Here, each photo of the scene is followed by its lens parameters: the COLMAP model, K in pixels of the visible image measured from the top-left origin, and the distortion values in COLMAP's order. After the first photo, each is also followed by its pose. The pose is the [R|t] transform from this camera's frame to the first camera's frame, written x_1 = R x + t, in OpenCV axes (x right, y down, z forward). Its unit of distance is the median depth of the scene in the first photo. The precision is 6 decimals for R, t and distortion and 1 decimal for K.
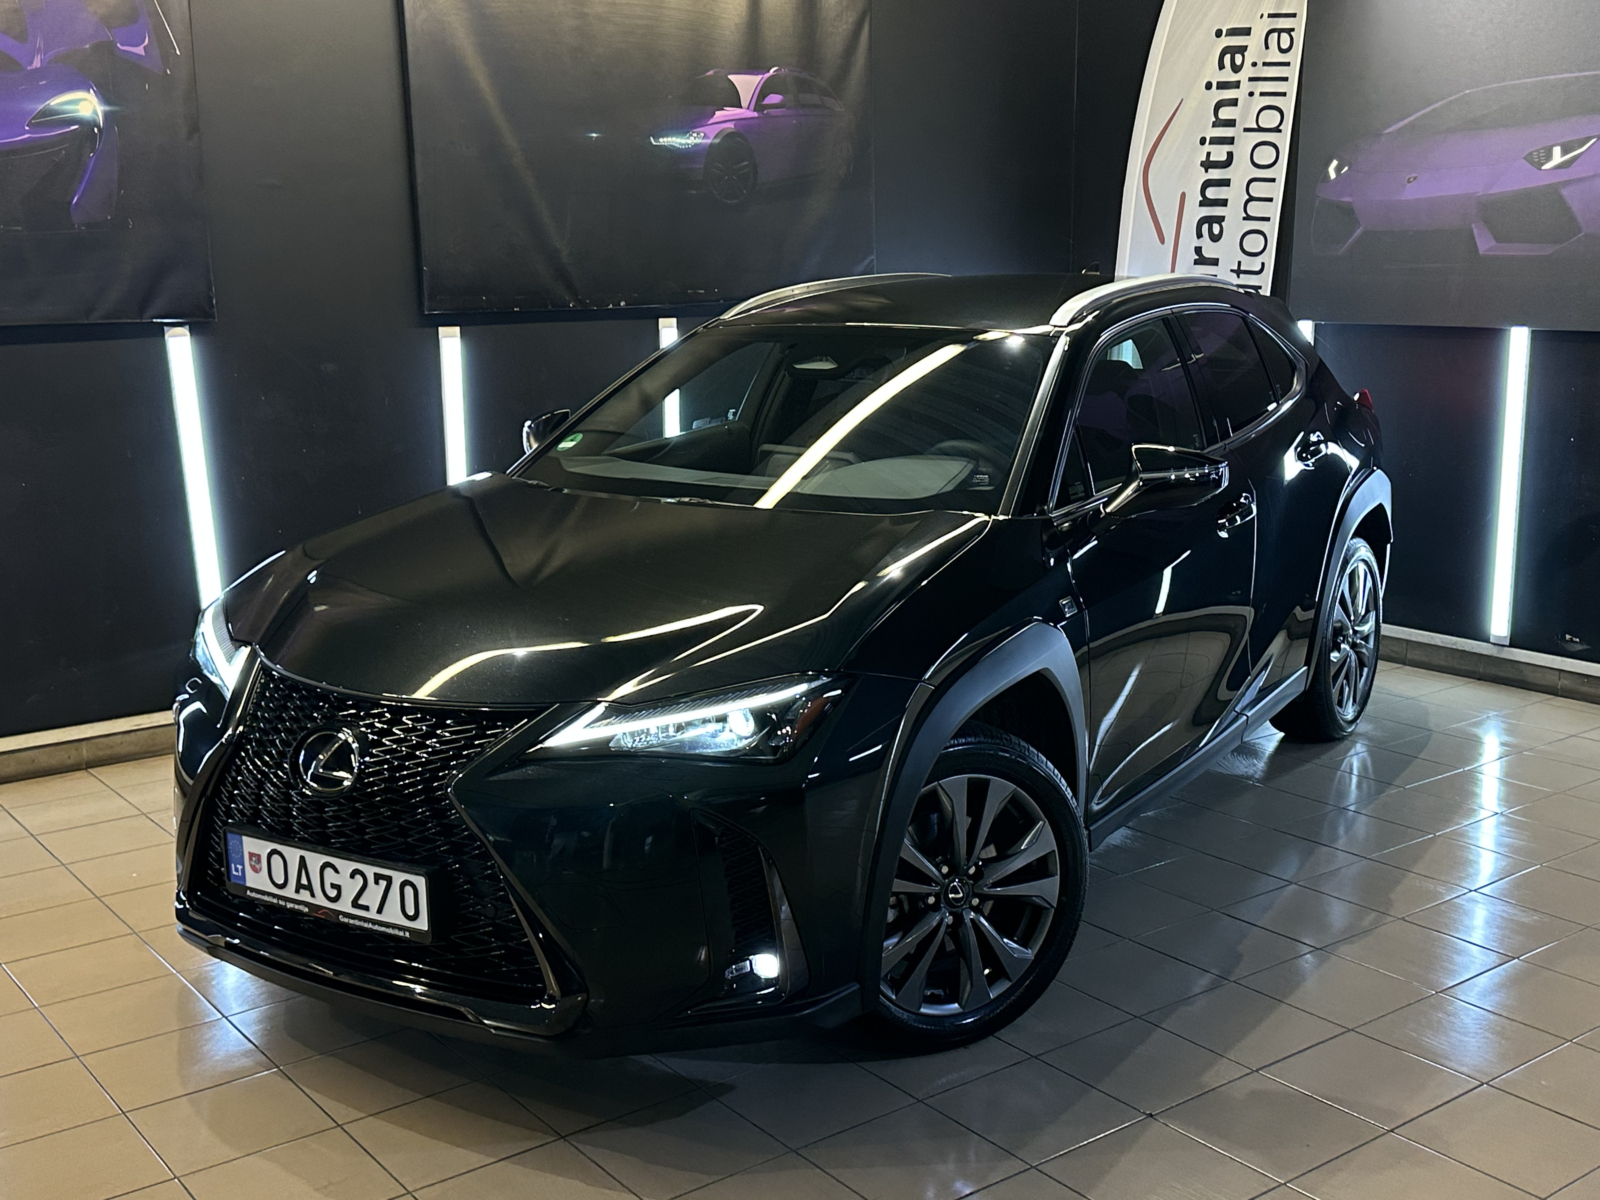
lens RADIAL K [[1749.5, 0, 798.6], [0, 1749.5, 585.1], [0, 0, 1]] dist [-0.054552, 0.000000]
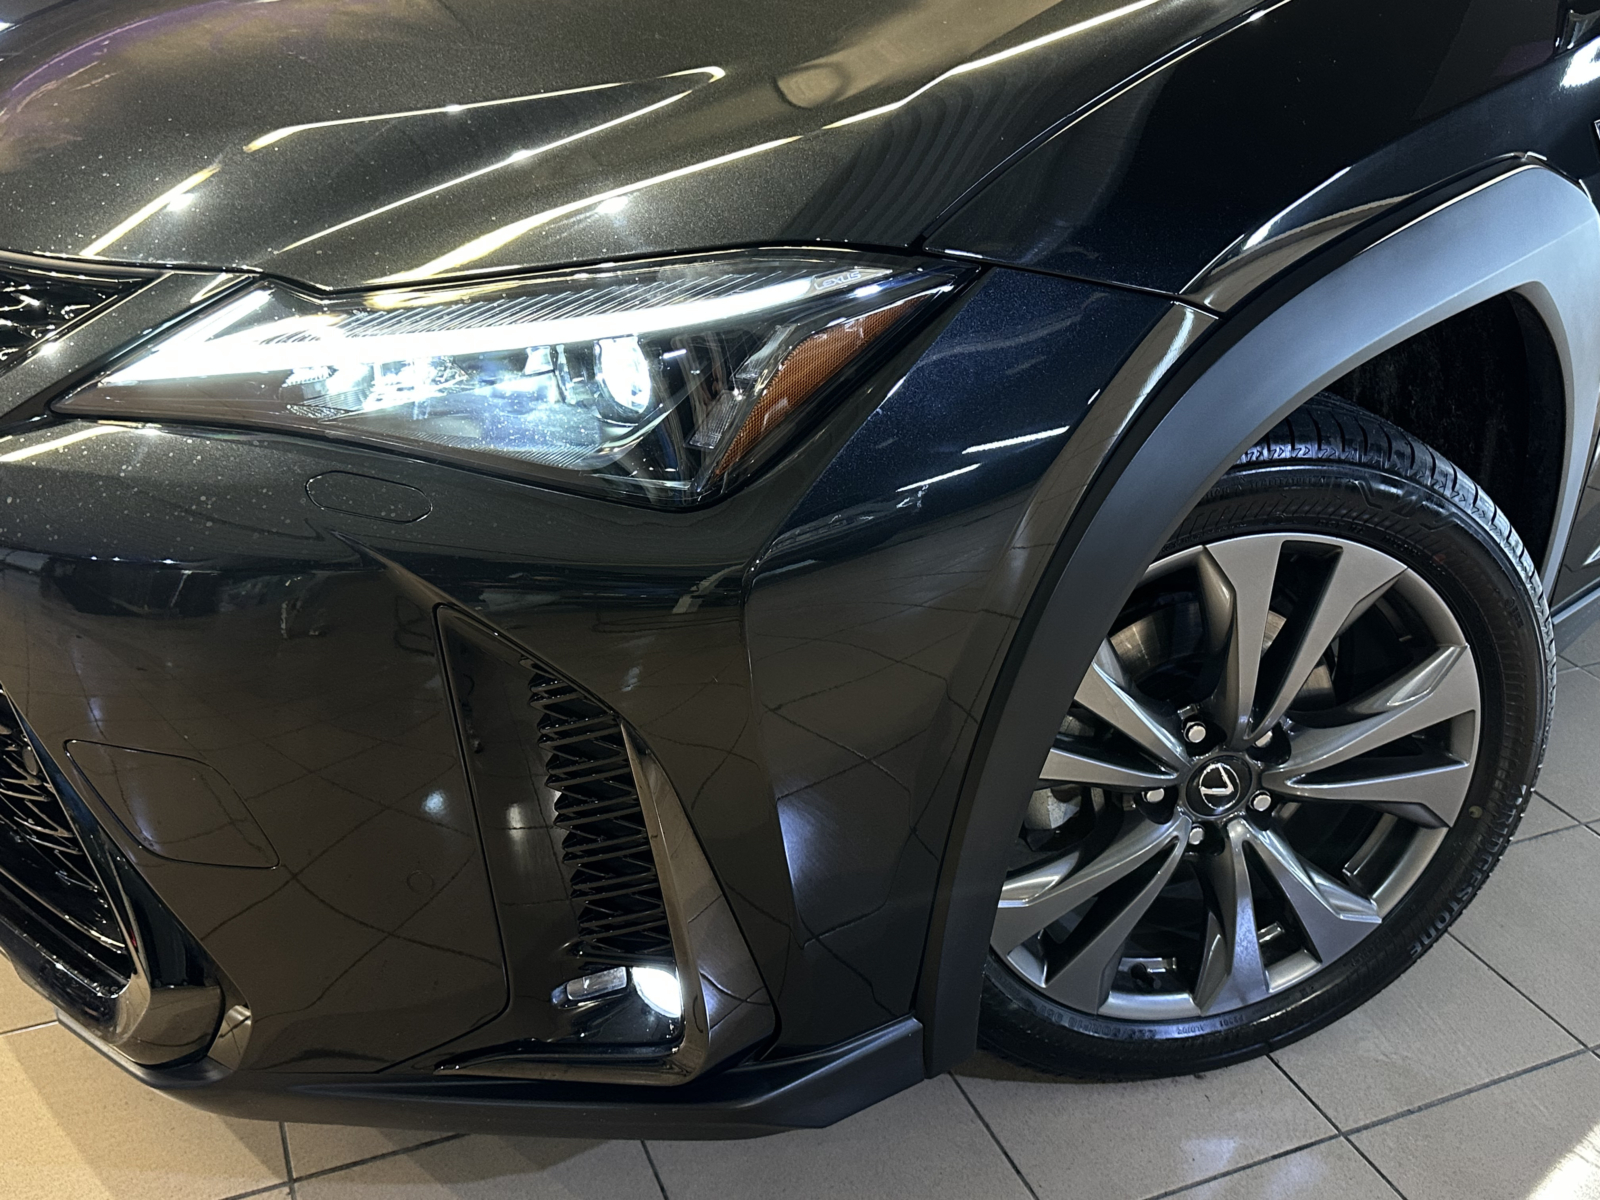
lens RADIAL K [[1569.8, 0, 807.4], [0, 1569.8, 605.4], [0, 0, 1]] dist [-0.009833, 0.000000]
pose [[0.965730, 0.138972, -0.219207, 0.047776], [-0.068193, 0.950760, 0.302333, 0.014892], [0.250430, -0.277024, 0.927654, 0.419160]]
